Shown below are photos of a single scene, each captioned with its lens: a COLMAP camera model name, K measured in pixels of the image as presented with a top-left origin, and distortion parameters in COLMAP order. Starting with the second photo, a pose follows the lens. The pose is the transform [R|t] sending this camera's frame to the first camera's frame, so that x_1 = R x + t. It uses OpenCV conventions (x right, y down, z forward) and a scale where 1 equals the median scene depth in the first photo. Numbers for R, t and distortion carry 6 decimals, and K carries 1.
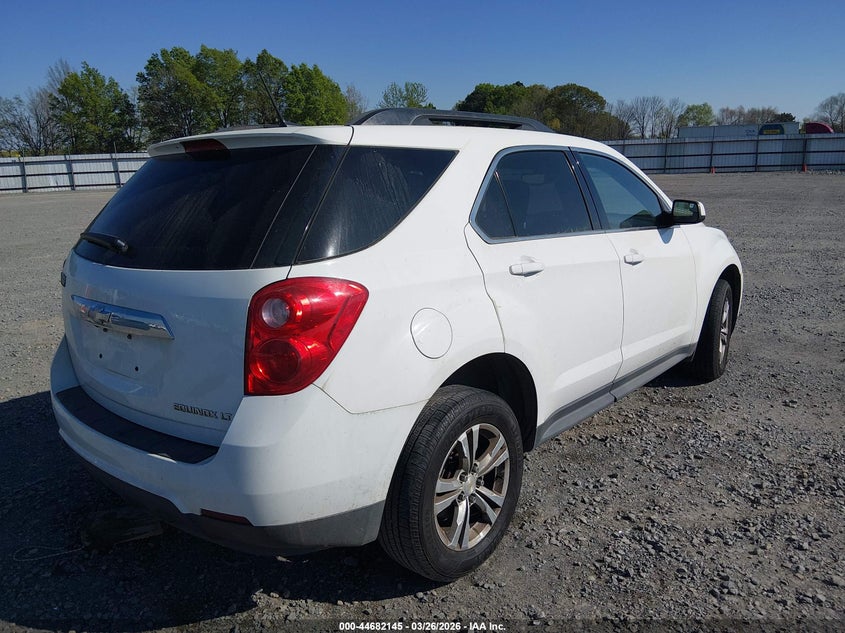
lens RADIAL K [[626.8, 0, 426.7], [0, 626.8, 316.1], [0, 0, 1]] dist [0.058015, -0.100222]
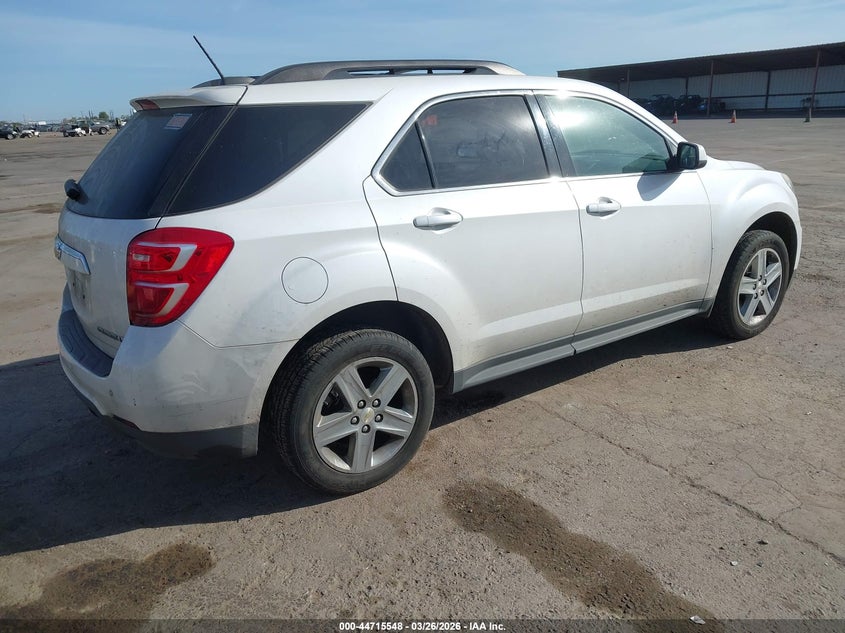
lens RADIAL K [[626.8, 0, 426.7], [0, 626.8, 316.1], [0, 0, 1]] dist [0.058015, -0.100222]
pose [[0.964469, 0.066936, -0.255577, 0.426333], [-0.037521, 0.992271, 0.118284, -0.041472], [0.261519, -0.104492, 0.959526, -0.005691]]
